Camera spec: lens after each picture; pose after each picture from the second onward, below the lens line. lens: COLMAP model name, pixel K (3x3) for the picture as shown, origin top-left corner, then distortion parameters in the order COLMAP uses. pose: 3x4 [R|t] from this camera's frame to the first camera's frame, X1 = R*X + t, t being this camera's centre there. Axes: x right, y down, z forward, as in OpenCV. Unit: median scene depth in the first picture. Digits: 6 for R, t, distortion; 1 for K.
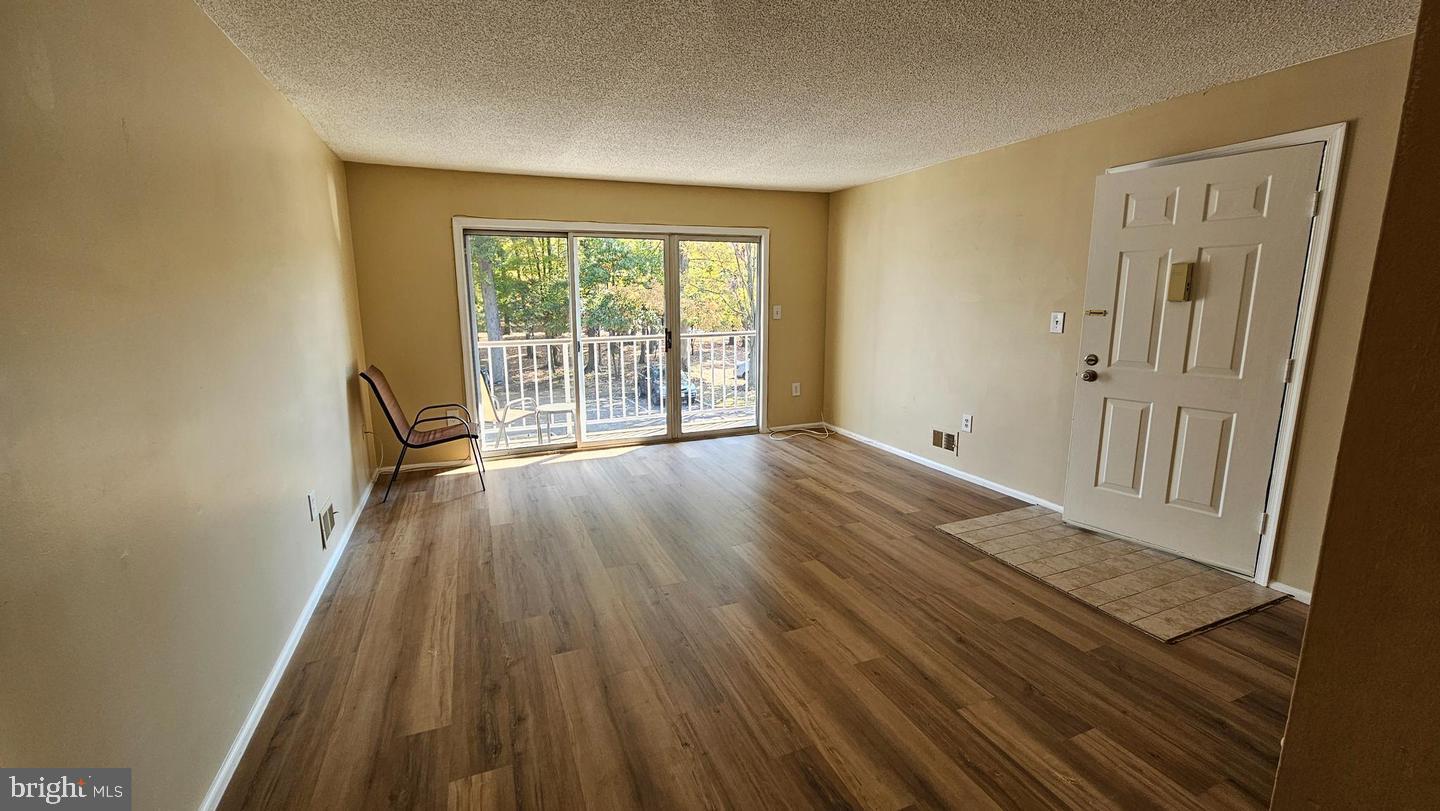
lens RADIAL K [[588.0, 0, 718.6], [0, 588.0, 400.3], [0, 0, 1]] dist [-0.001452, 0.000446]
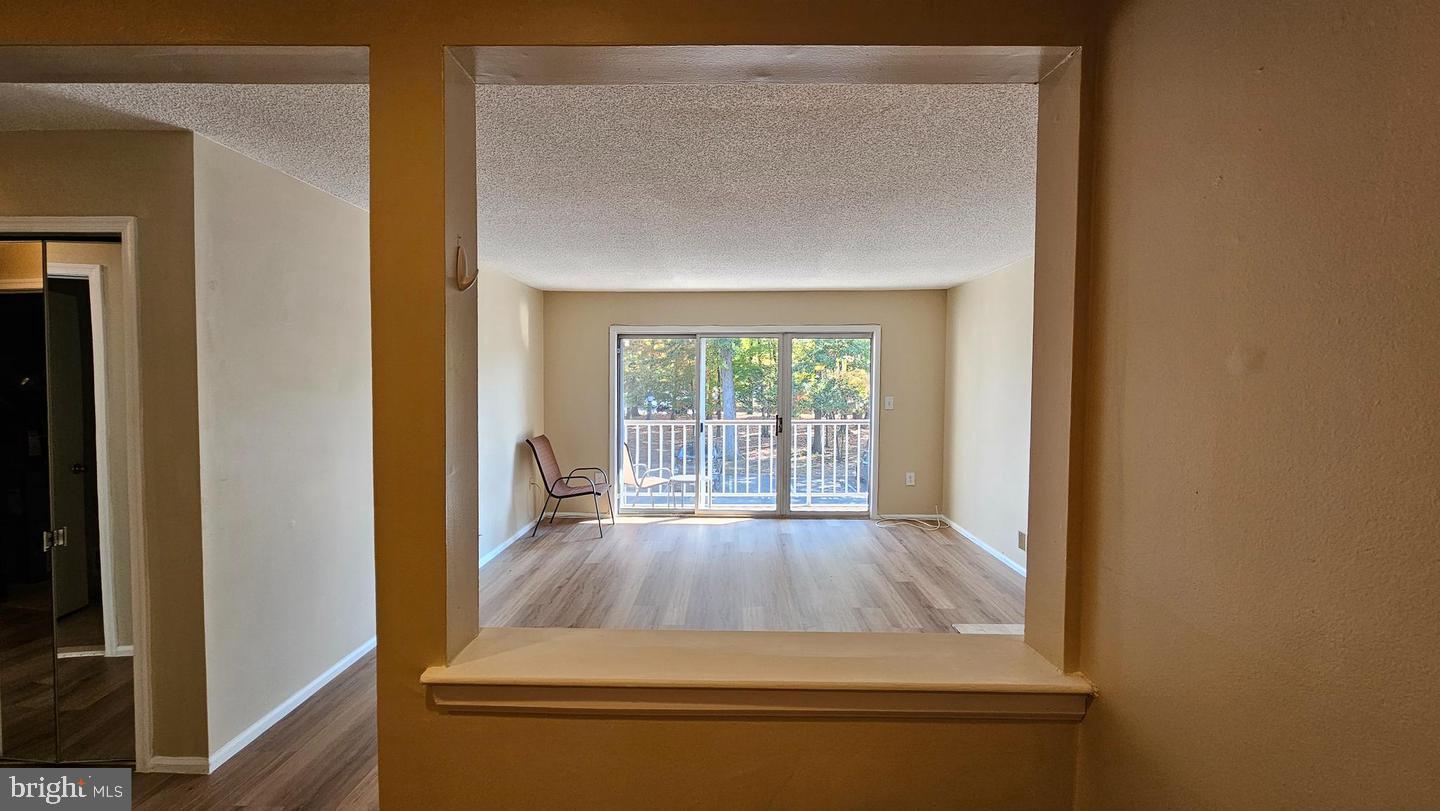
lens RADIAL K [[588.0, 0, 718.6], [0, 588.0, 400.3], [0, 0, 1]] dist [-0.001452, 0.000446]
pose [[0.914546, 0.023440, -0.403801, 0.264327], [-0.079367, 0.989312, -0.122325, -0.003221], [0.396618, 0.143920, 0.906632, -0.068550]]
